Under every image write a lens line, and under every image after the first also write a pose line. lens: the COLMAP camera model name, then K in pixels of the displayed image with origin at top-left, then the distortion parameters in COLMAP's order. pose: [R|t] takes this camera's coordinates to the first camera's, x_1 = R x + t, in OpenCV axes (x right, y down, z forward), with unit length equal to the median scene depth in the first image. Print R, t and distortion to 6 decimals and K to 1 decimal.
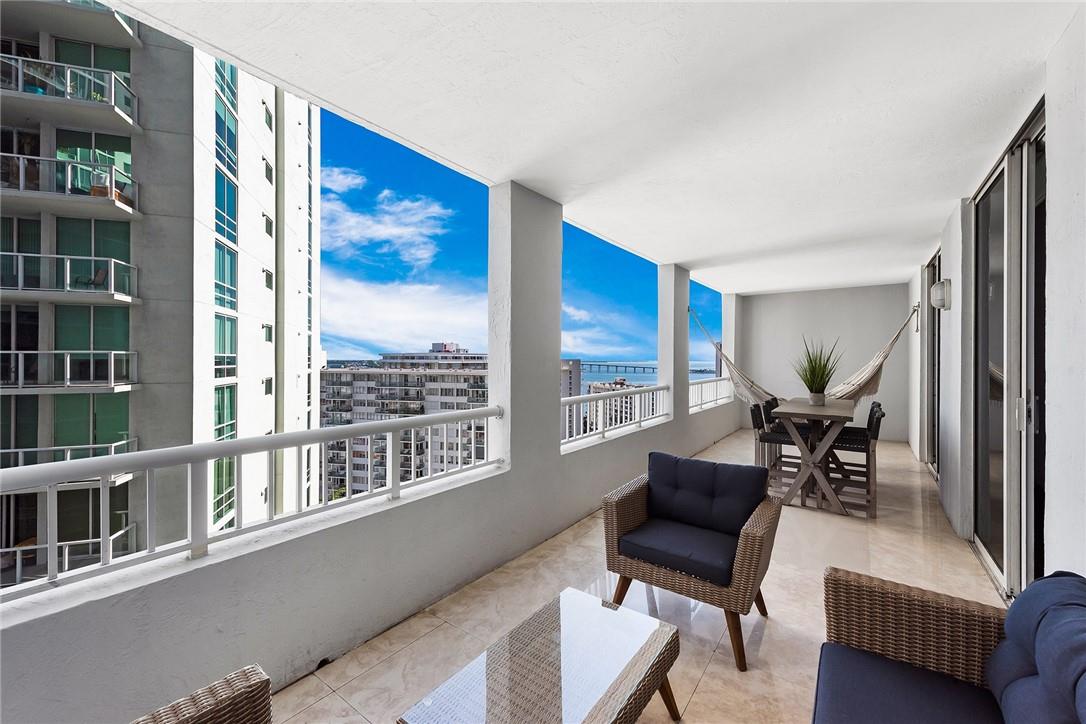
lens RADIAL K [[431.2, 0, 549.1], [0, 431.2, 355.1], [0, 0, 1]] dist [0.010158, -0.000579]
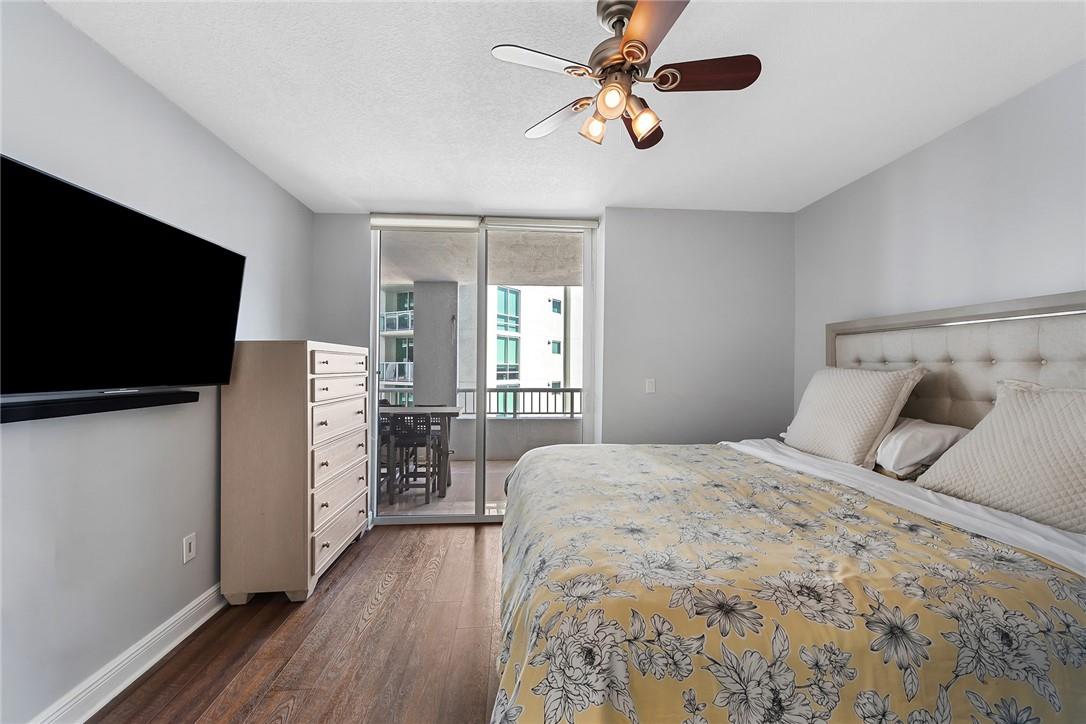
lens RADIAL K [[431.2, 0, 545.1], [0, 431.2, 364.7], [0, 0, 1]] dist [0.010158, -0.000579]
pose [[0.628124, -0.005261, -0.778096, 0.431514], [0.007232, 0.999973, -0.000923, 0.004074], [0.778080, -0.005047, 0.628145, 0.195608]]
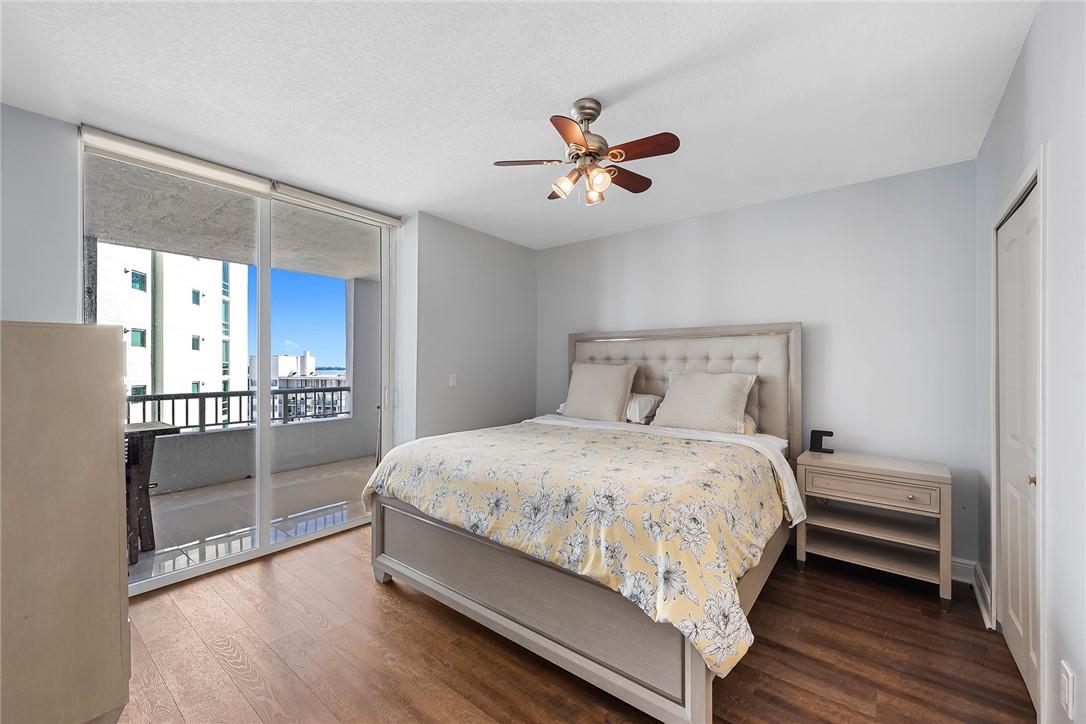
lens RADIAL K [[431.2, 0, 549.0], [0, 431.2, 363.1], [0, 0, 1]] dist [0.010158, -0.000579]
pose [[0.997993, -0.005924, -0.063043, 0.376419], [0.006395, 0.999953, 0.007275, 0.003826], [0.062997, -0.007663, 0.997984, 0.143845]]
